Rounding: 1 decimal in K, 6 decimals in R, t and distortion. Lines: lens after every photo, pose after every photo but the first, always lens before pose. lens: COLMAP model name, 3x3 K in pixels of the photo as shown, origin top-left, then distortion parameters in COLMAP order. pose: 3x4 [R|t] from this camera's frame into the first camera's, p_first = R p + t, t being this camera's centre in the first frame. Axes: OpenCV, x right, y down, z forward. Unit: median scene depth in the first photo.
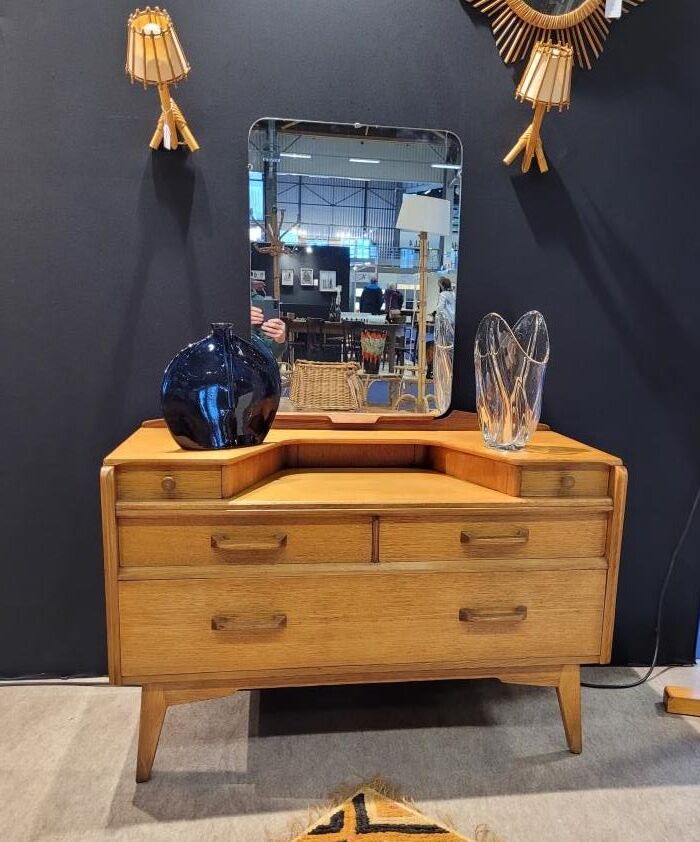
lens RADIAL K [[779.5, 0, 397.0], [0, 779.5, 482.9], [0, 0, 1]] dist [0.036126, 0.000000]
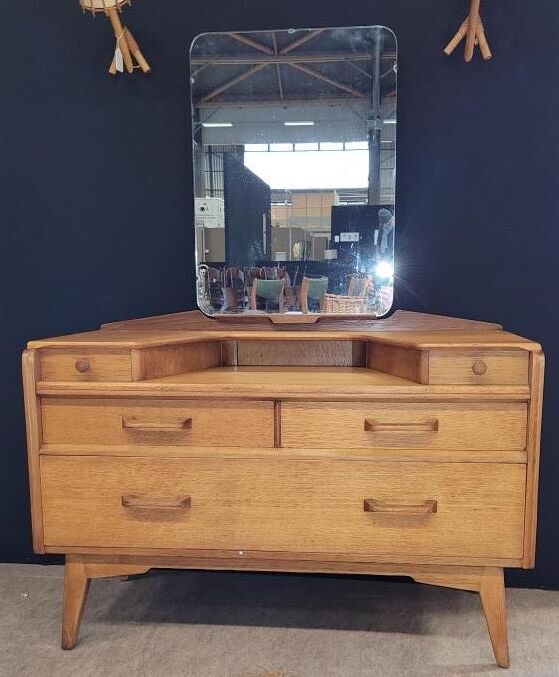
lens RADIAL K [[775.9, 0, 303.8], [0, 775.9, 414.8], [0, 0, 1]] dist [0.038222, 0.000000]
pose [[0.966382, 0.008357, -0.256974, 0.245610], [-0.019900, 0.998905, -0.042352, 0.095174], [0.256339, 0.046042, 0.965490, 0.039078]]
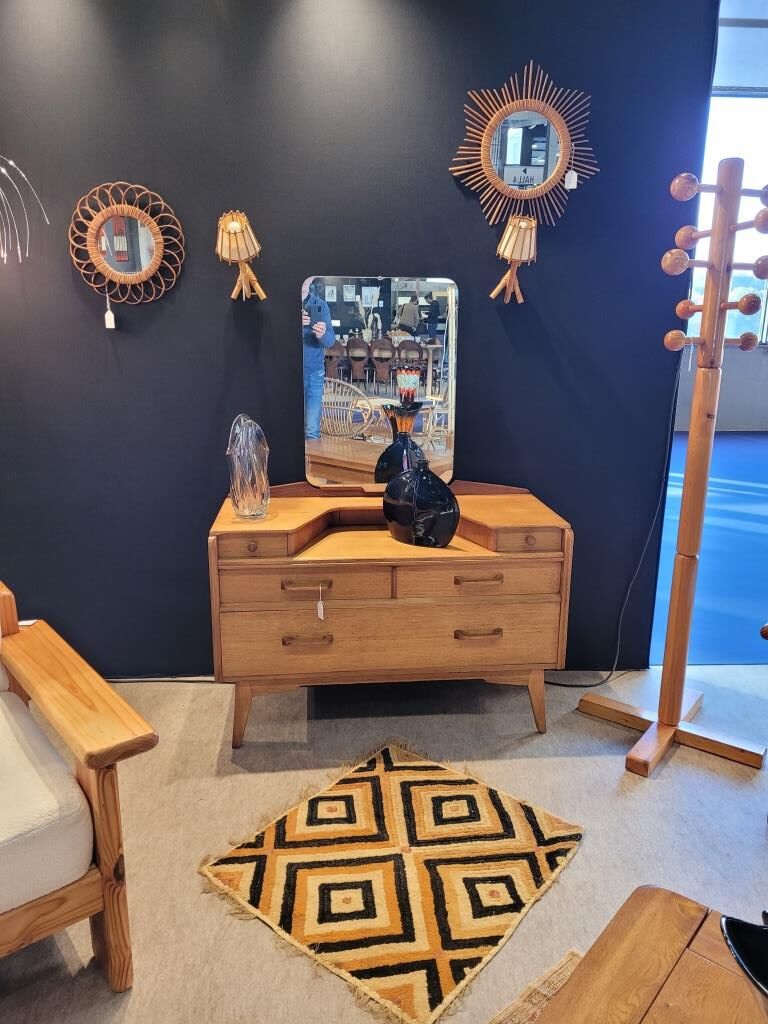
lens RADIAL K [[776.9, 0, 396.4], [0, 776.9, 515.5], [0, 0, 1]] dist [0.049000, -0.031255]
pose [[0.998237, -0.007316, -0.058906, 0.057682], [0.009610, 0.999203, 0.038748, -0.098988], [0.058576, -0.039246, 0.997511, -0.391509]]
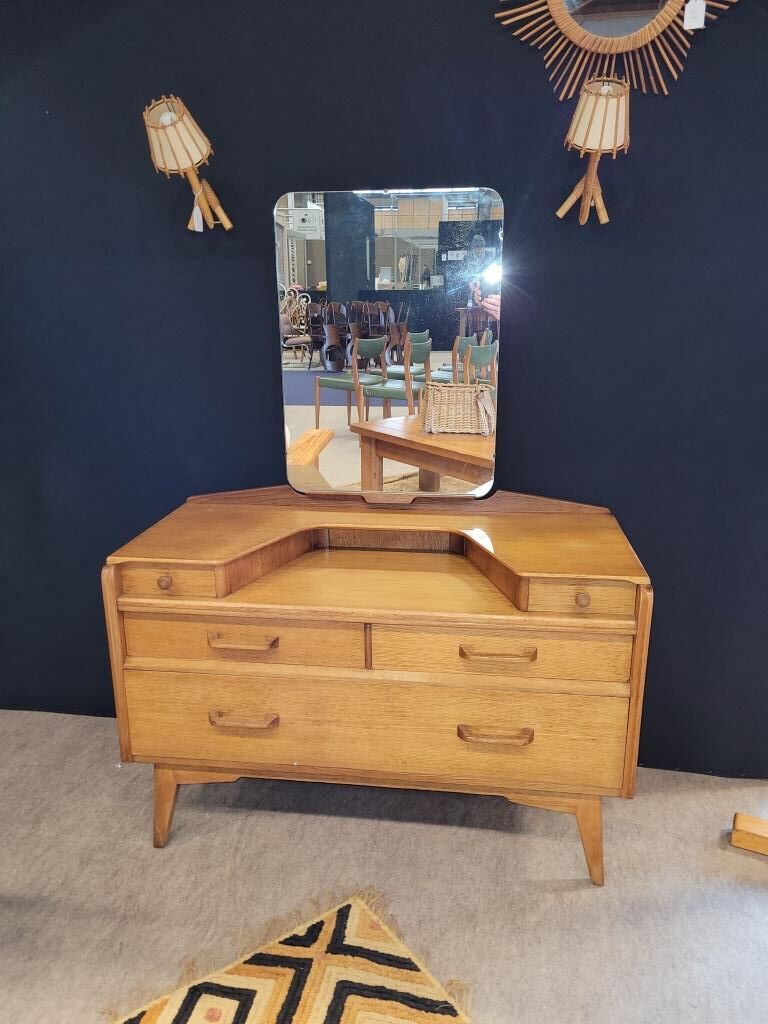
lens RADIAL K [[776.9, 0, 386.0], [0, 776.9, 521.2], [0, 0, 1]] dist [0.049000, -0.031255]
pose [[0.958351, 0.047249, -0.281658, 0.240232], [-0.024826, 0.996269, 0.082657, -0.151112], [0.284513, -0.072222, 0.955948, 0.093275]]
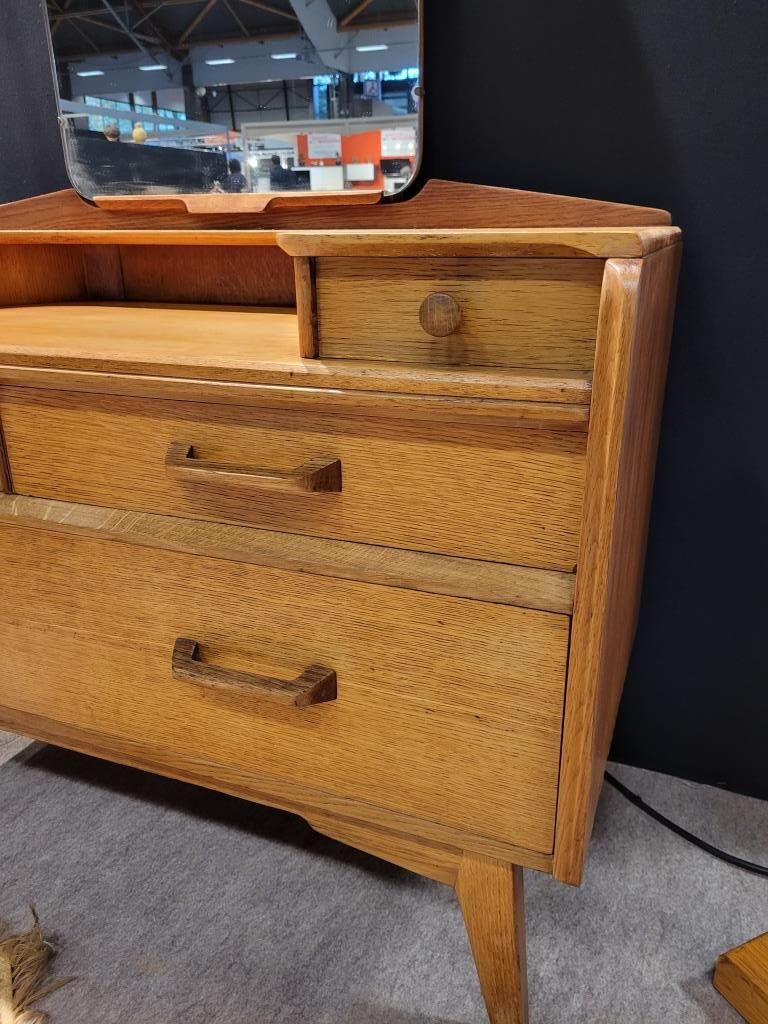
lens RADIAL K [[776.9, 0, 397.5], [0, 776.9, 518.8], [0, 0, 1]] dist [0.049000, -0.031255]
pose [[0.856098, 0.144793, -0.496116, 0.350771], [-0.073551, 0.984315, 0.160356, 0.028410], [0.511553, -0.100791, 0.853320, 0.695399]]
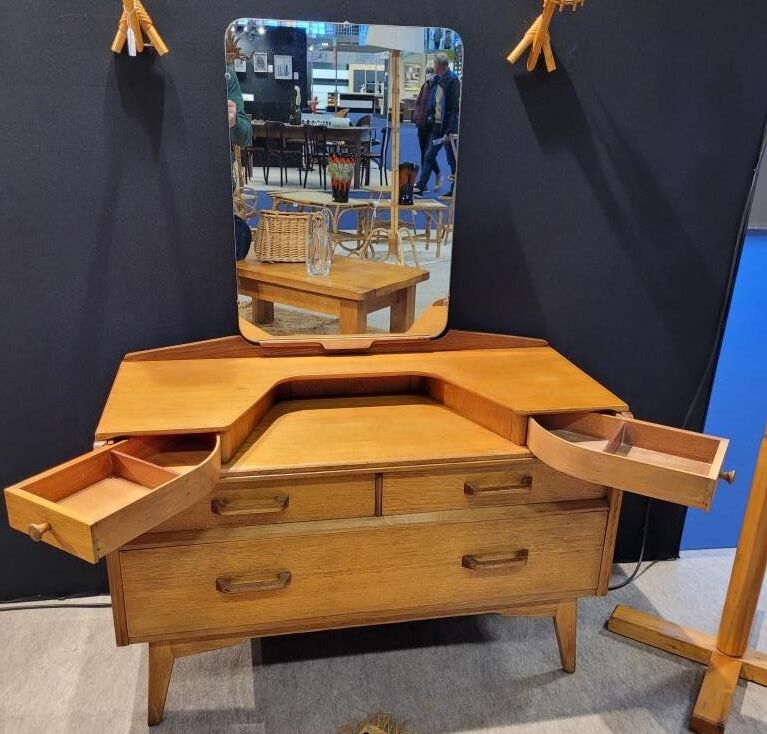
lens RADIAL K [[780.3, 0, 391.7], [0, 780.3, 415.2], [0, 0, 1]] dist [0.034638, 0.000000]
pose [[0.999074, -0.018102, 0.039029, -0.044725], [0.010835, 0.983804, 0.178920, -0.189133], [-0.041635, -0.178332, 0.983089, 0.046727]]
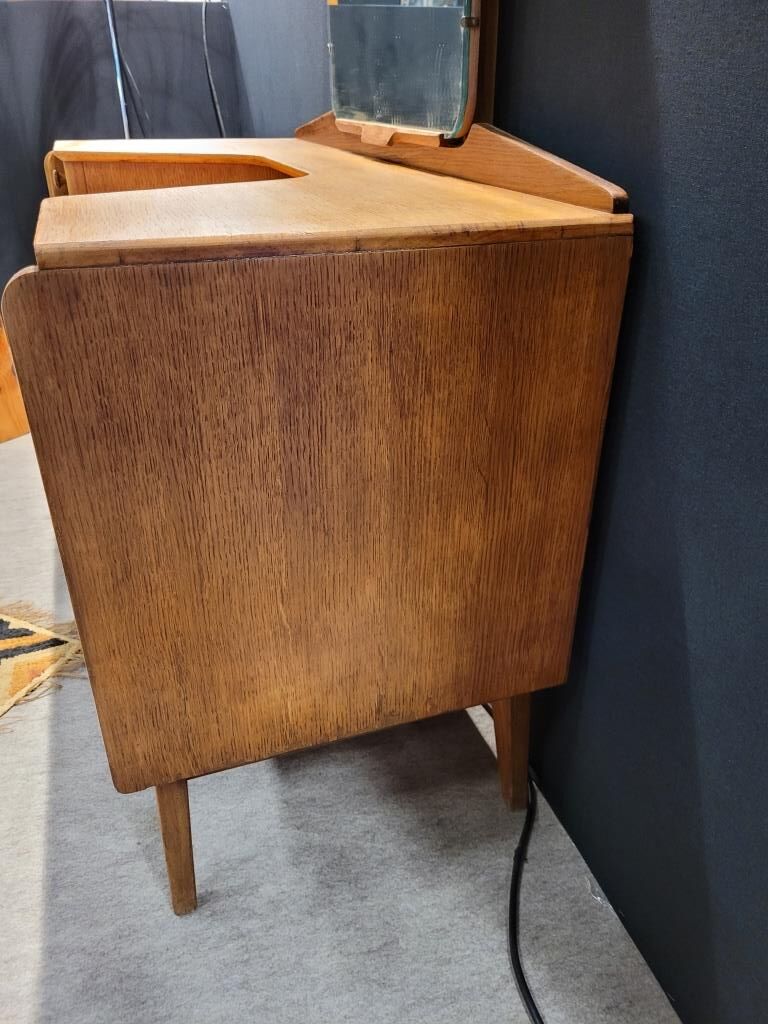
lens RADIAL K [[776.9, 0, 385.4], [0, 776.9, 521.6], [0, 0, 1]] dist [0.049000, -0.031255]
pose [[0.173291, 0.439207, -0.881515, 0.586920], [-0.194990, 0.892639, 0.406417, -0.077179], [0.965375, 0.101458, 0.240327, 1.027413]]
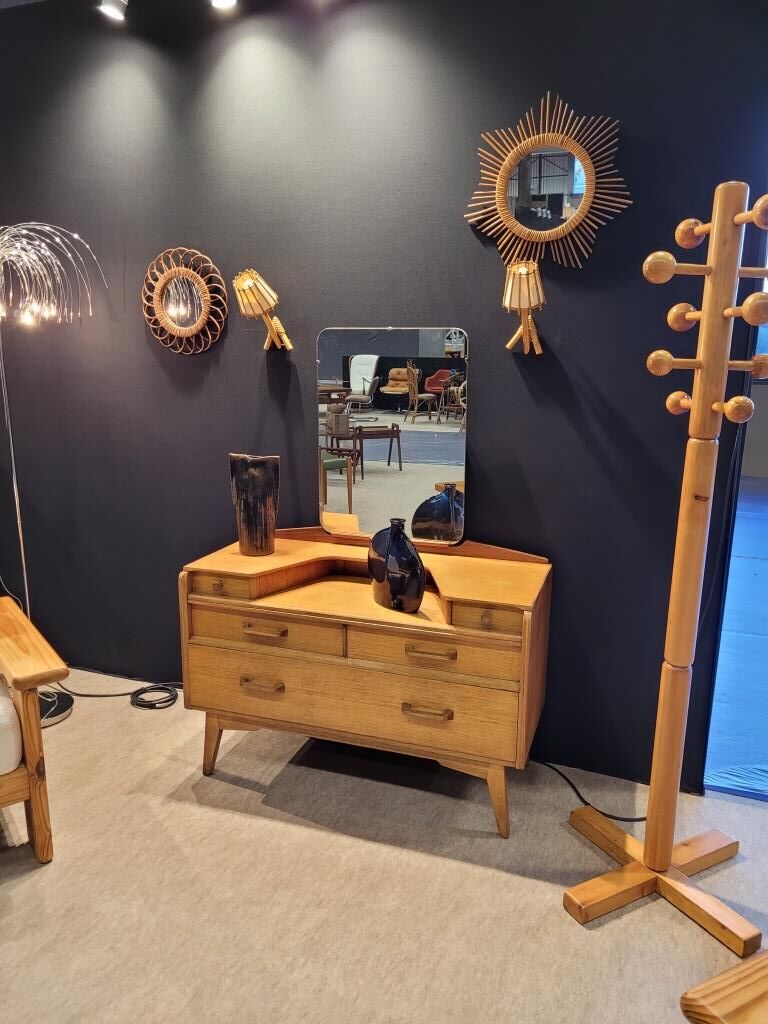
lens RADIAL K [[776.9, 0, 389.4], [0, 776.9, 509.6], [0, 0, 1]] dist [0.049000, -0.031255]
pose [[0.881302, 0.077276, -0.466192, 0.627269], [-0.079001, 0.996748, 0.015876, -0.177210], [0.465903, 0.022838, 0.884541, -0.181695]]
